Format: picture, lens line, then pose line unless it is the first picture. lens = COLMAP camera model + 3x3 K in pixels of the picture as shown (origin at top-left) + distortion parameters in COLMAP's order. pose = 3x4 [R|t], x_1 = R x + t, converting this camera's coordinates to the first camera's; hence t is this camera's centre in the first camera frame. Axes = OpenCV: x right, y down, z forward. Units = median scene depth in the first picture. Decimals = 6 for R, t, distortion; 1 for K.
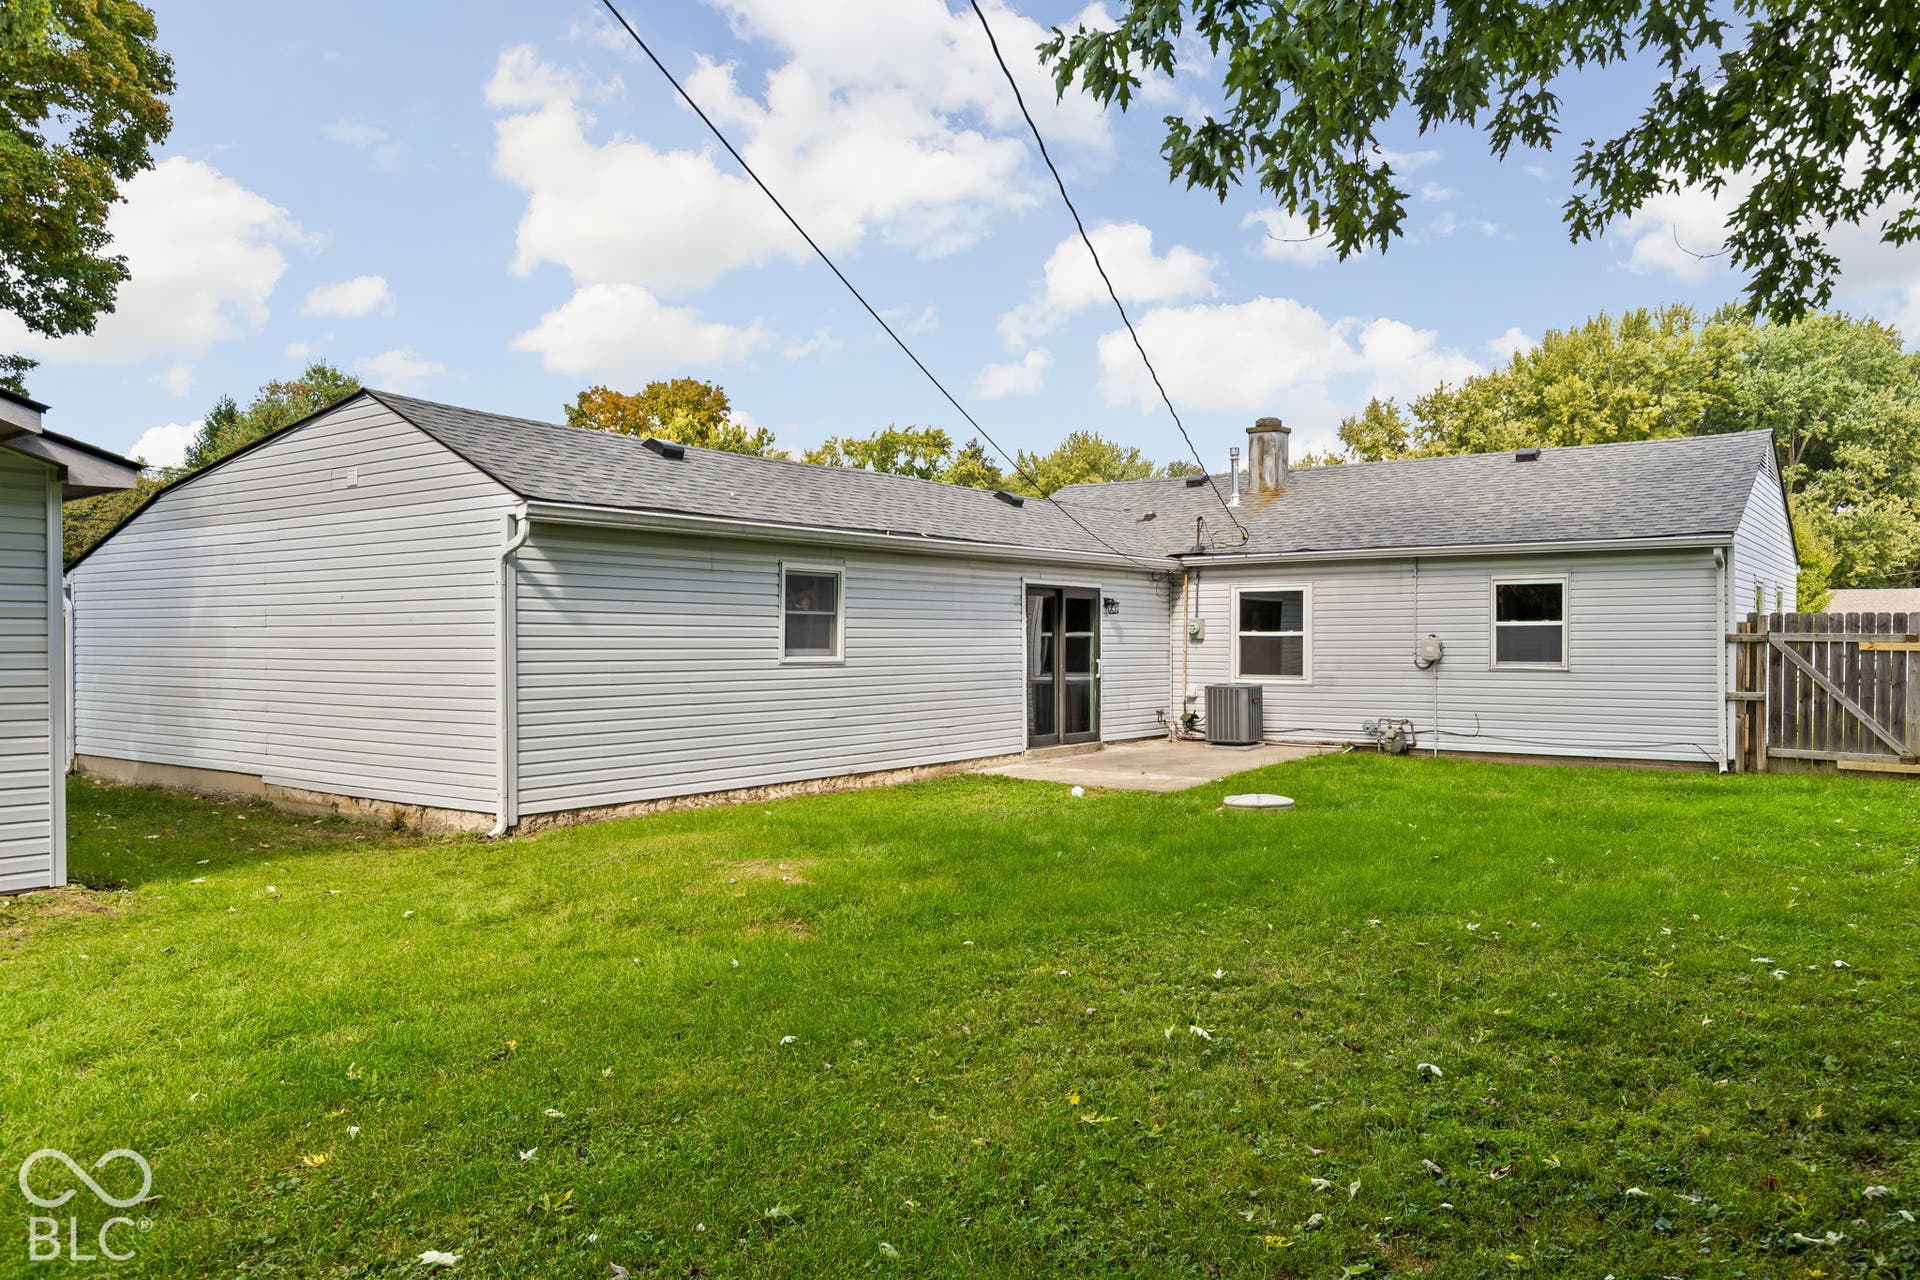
lens RADIAL K [[1347.1, 0, 960.7], [0, 1347.1, 641.3], [0, 0, 1]] dist [-0.002631, 0.003209]
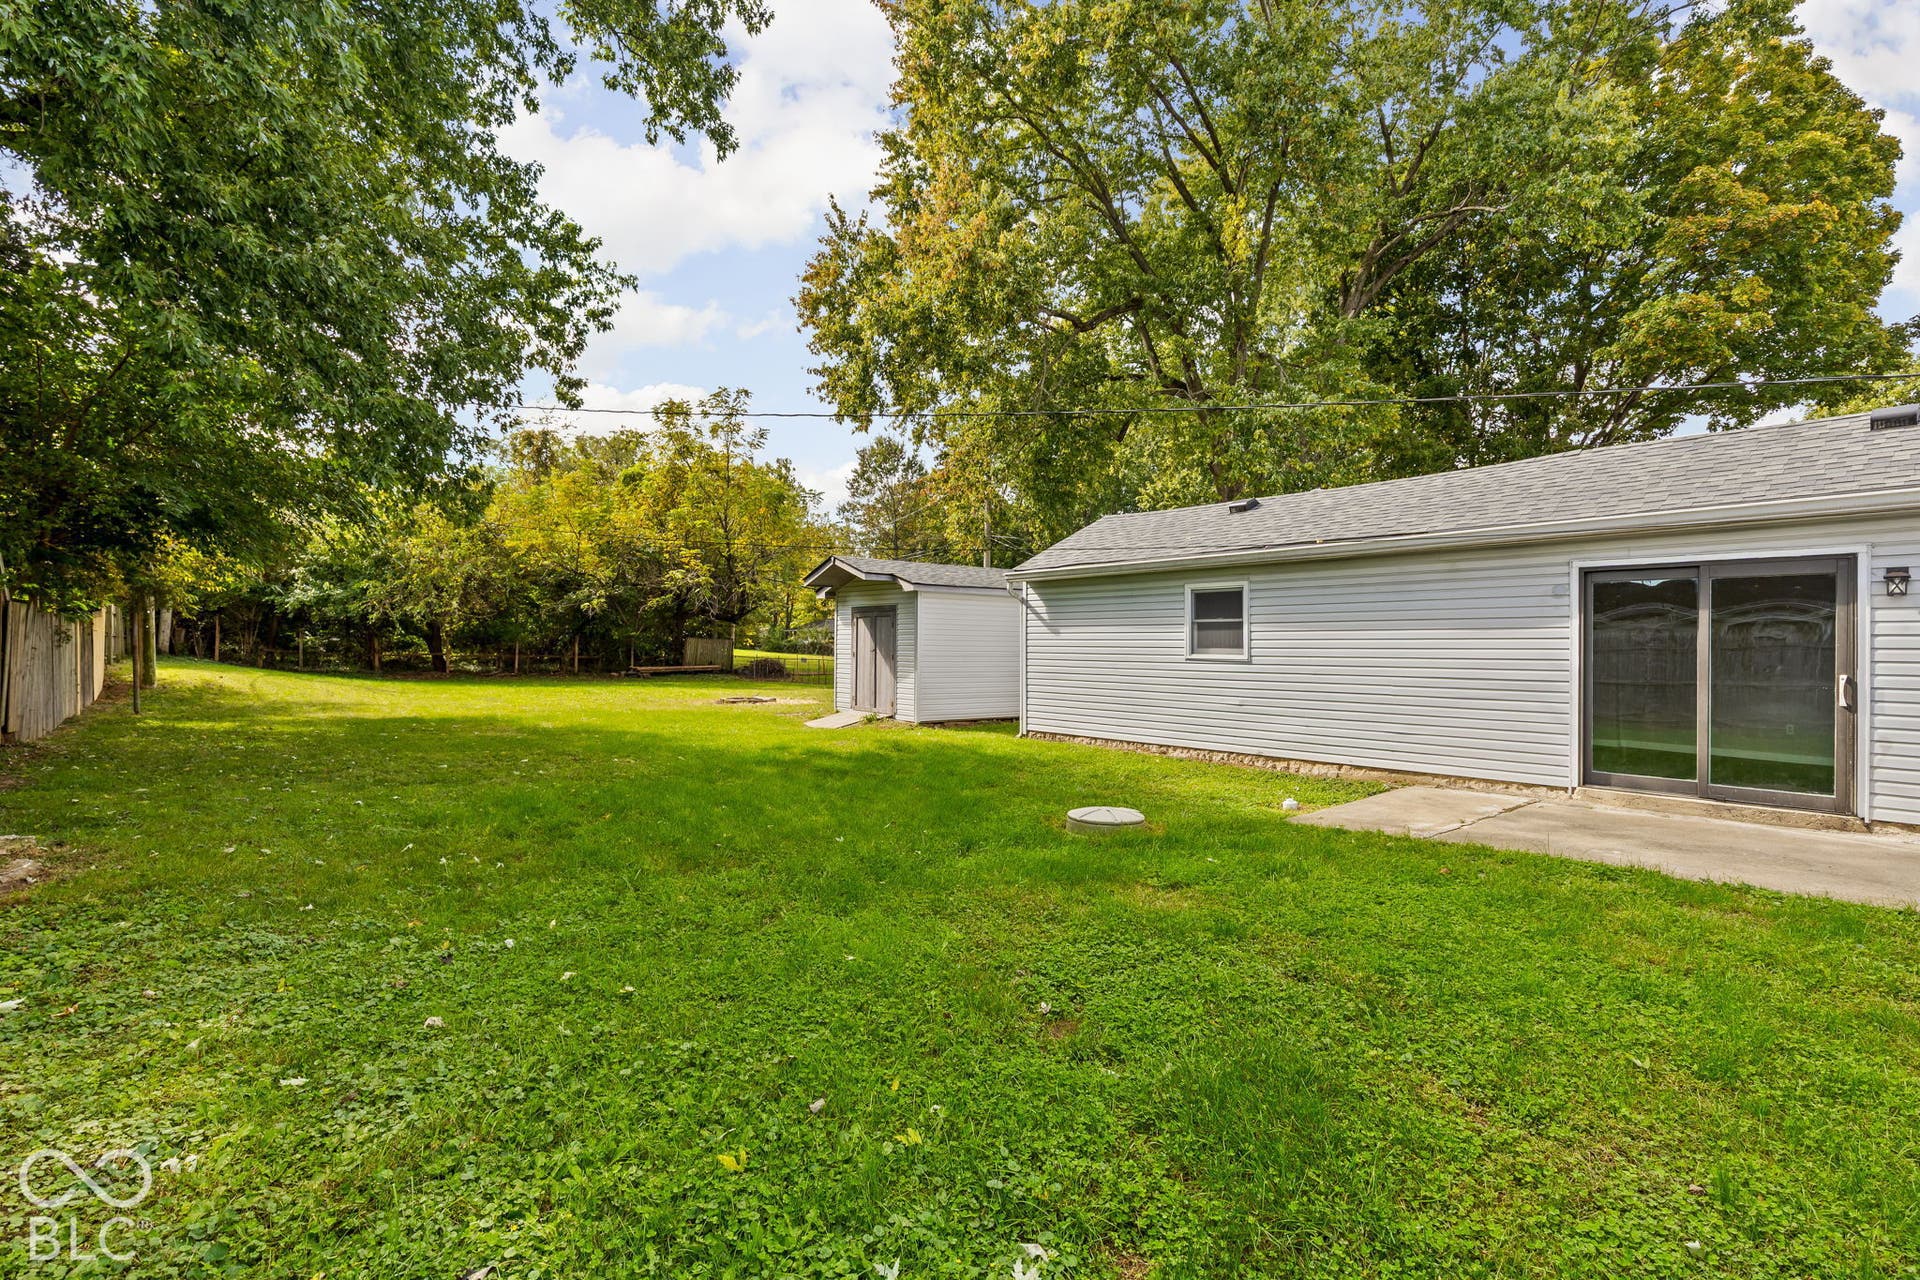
lens RADIAL K [[877.4, 0, 960.7], [0, 877.4, 651.5], [0, 0, 1]] dist [0.001094, 0.001624]
pose [[-0.231980, 0.005245, -0.972706, 0.739029], [-0.005067, 0.999965, 0.006600, 0.003653], [0.972707, 0.006460, -0.231946, 0.935406]]
